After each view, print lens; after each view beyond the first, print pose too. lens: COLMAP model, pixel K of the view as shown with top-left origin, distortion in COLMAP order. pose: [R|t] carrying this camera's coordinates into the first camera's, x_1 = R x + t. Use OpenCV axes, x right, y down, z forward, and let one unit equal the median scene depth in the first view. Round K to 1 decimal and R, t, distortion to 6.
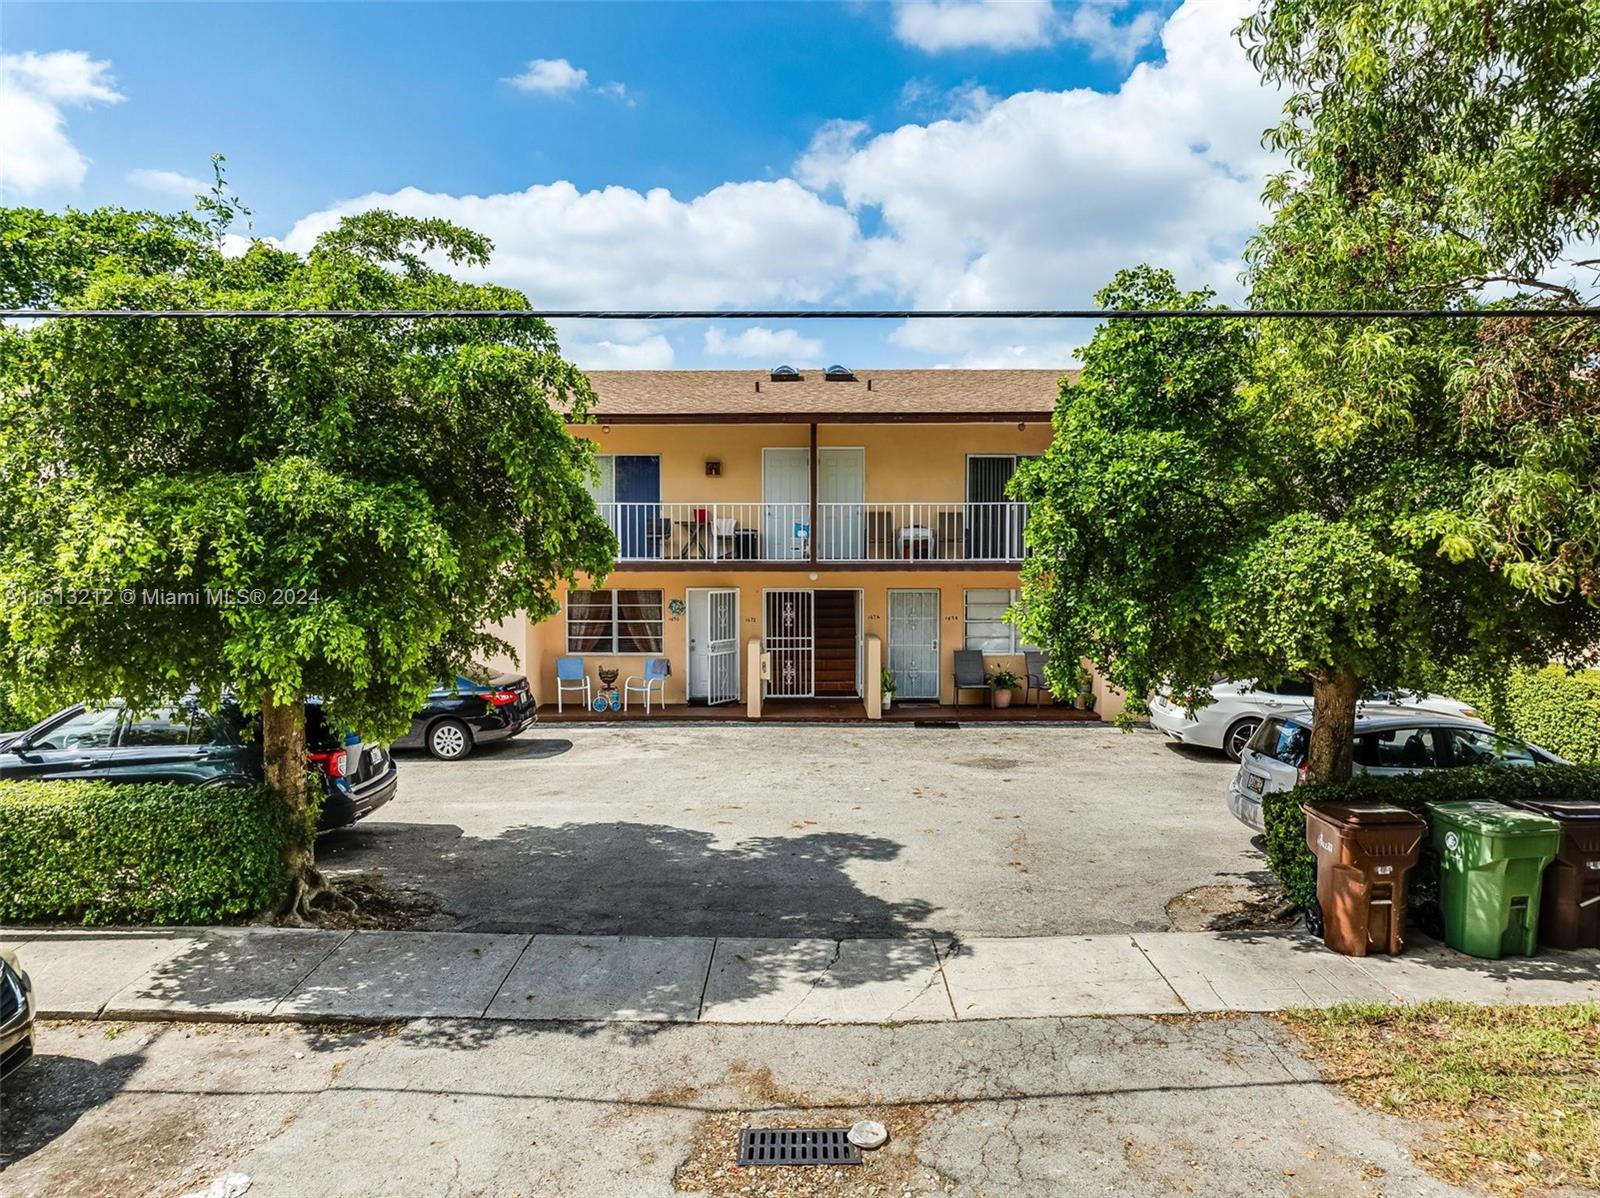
lens RADIAL K [[1112.0, 0, 796.1], [0, 1112.0, 594.6], [0, 0, 1]] dist [0.007545, 0.005210]
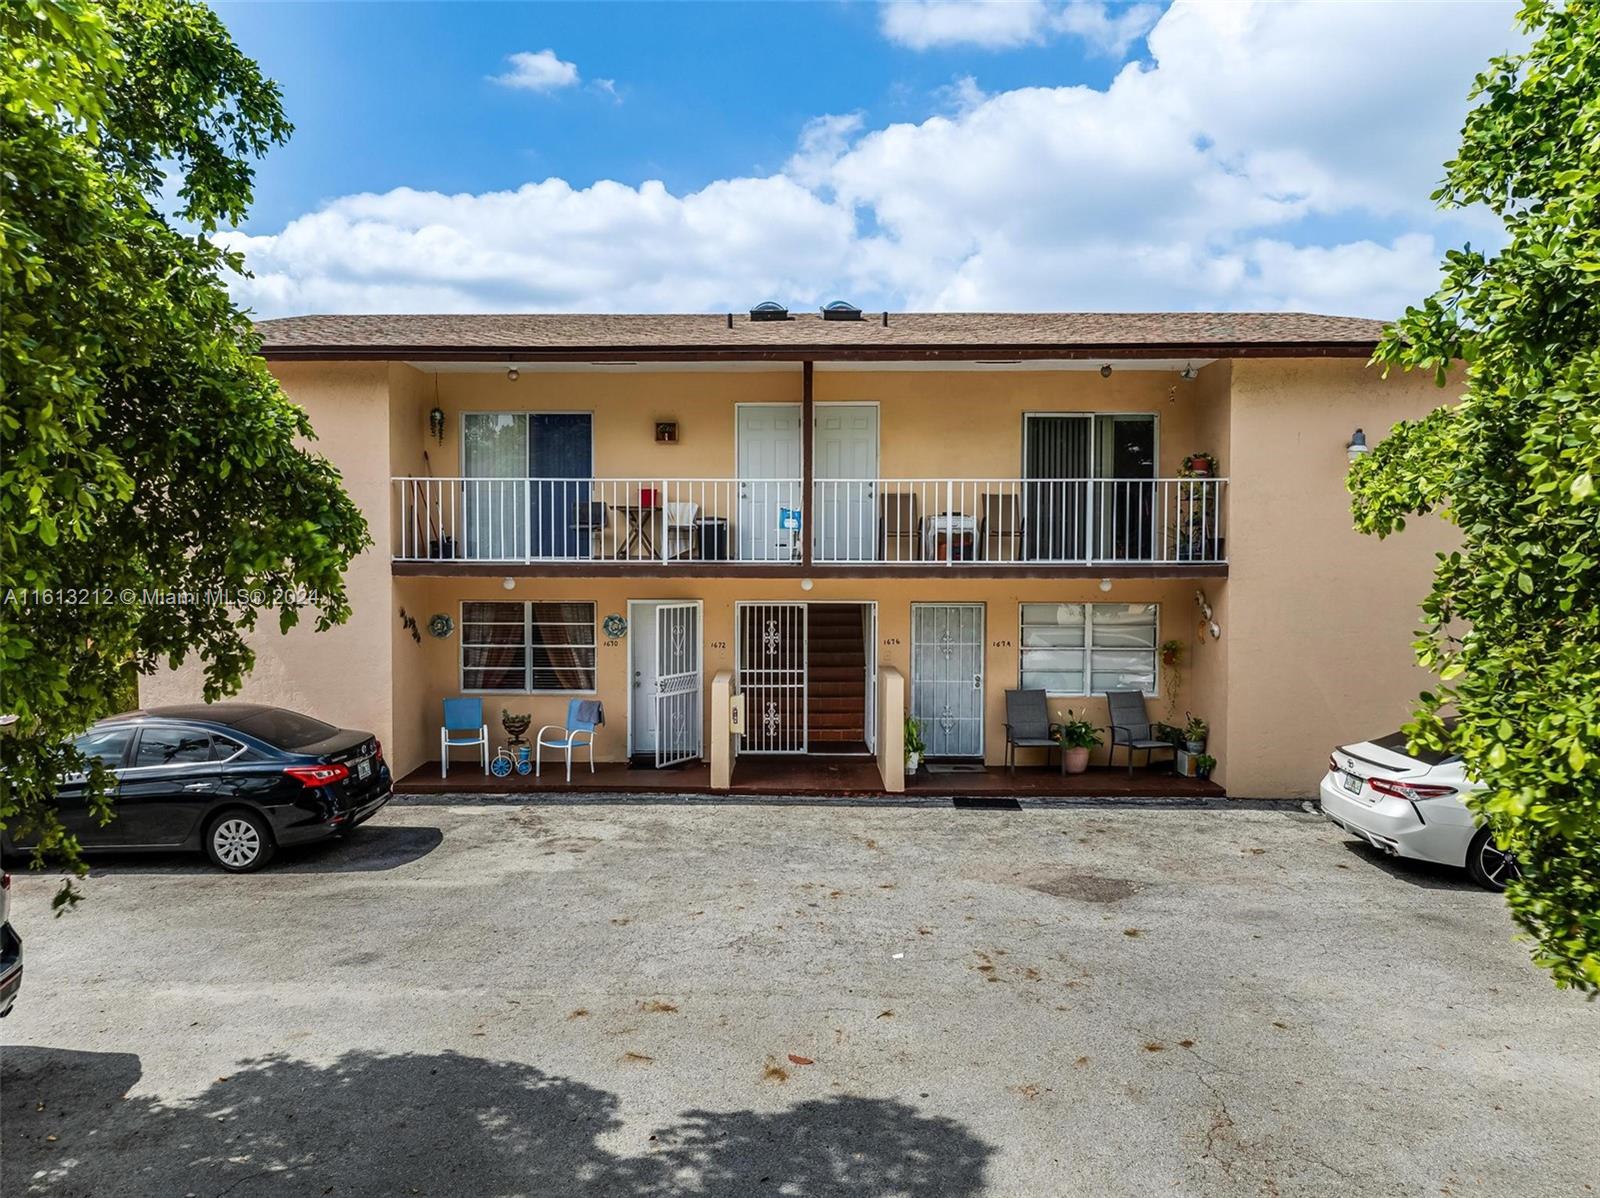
lens RADIAL K [[1112.0, 0, 796.1], [0, 1112.0, 594.6], [0, 0, 1]] dist [0.007545, 0.005210]
pose [[0.999949, 0.003221, 0.009613, 0.002088], [-0.003218, 0.999995, -0.000299, -0.009545], [-0.009614, 0.000268, 0.999954, 0.290153]]
